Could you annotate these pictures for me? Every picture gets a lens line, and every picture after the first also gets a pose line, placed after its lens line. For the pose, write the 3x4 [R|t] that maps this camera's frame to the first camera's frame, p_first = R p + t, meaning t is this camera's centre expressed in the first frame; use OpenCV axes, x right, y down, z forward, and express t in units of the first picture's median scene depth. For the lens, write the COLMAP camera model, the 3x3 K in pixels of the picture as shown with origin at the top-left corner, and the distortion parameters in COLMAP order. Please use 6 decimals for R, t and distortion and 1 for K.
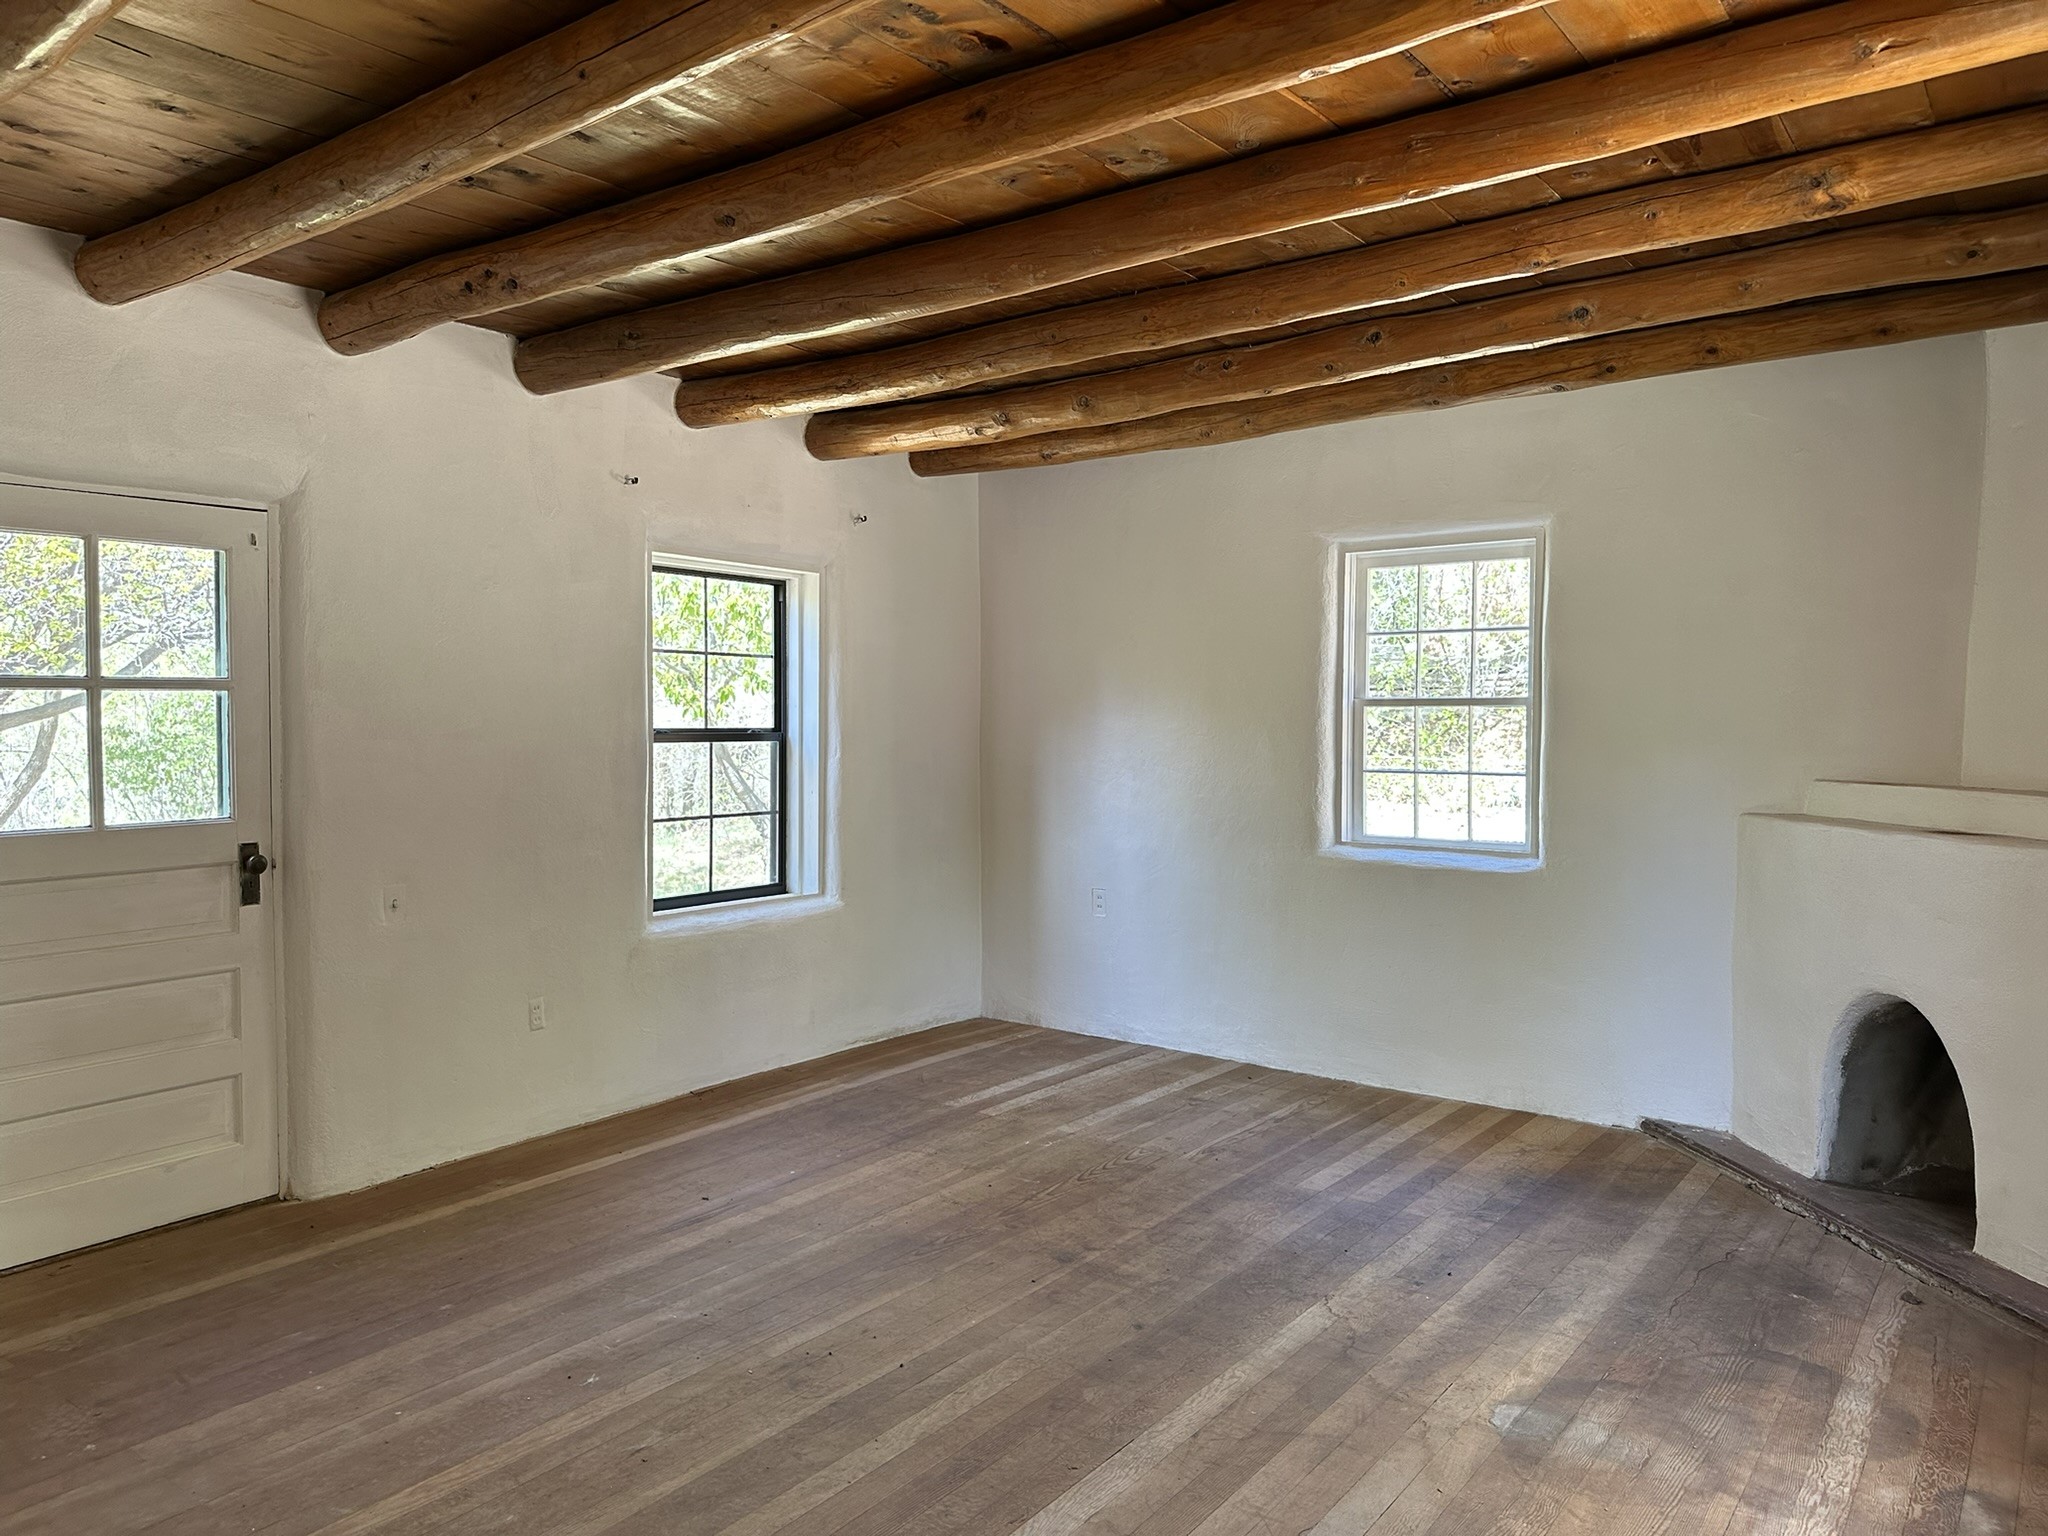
lens RADIAL K [[1440.2, 0, 1026.2], [0, 1440.2, 760.6], [0, 0, 1]] dist [0.007139, -0.004367]
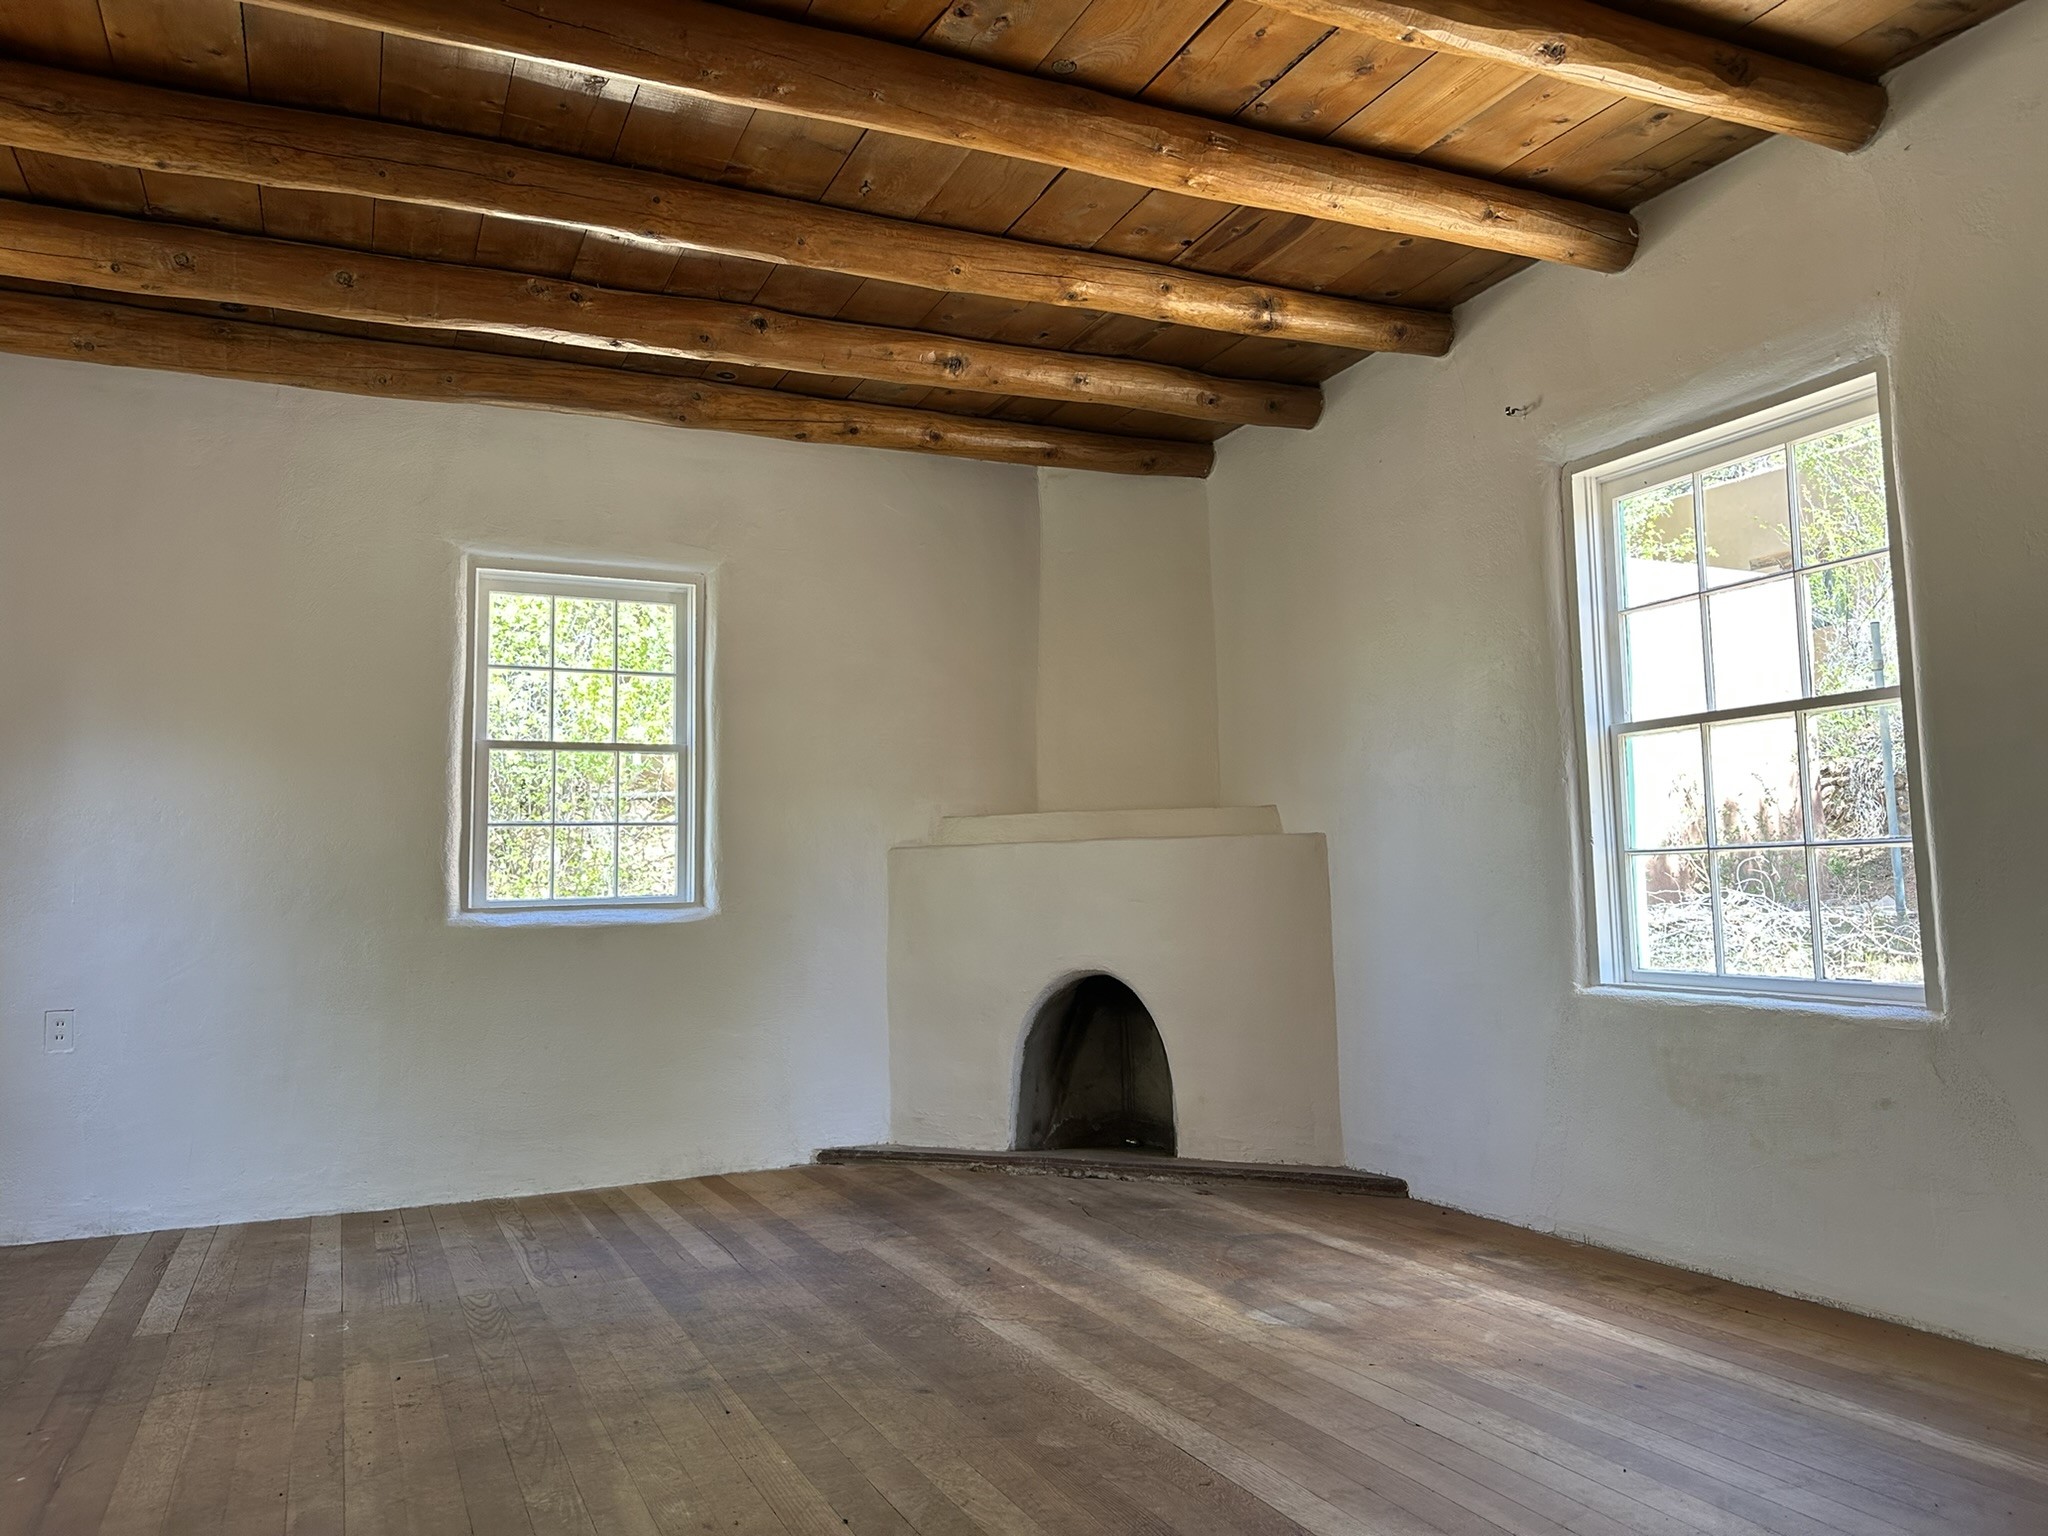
lens RADIAL K [[1421.7, 0, 1022.6], [0, 1421.7, 758.3], [0, 0, 1]] dist [0.188053, -0.318381]
pose [[0.479141, 0.072744, 0.874718, -0.478547], [0.052409, 0.992411, -0.111240, 0.105069], [-0.876172, 0.099143, 0.471693, 0.410592]]
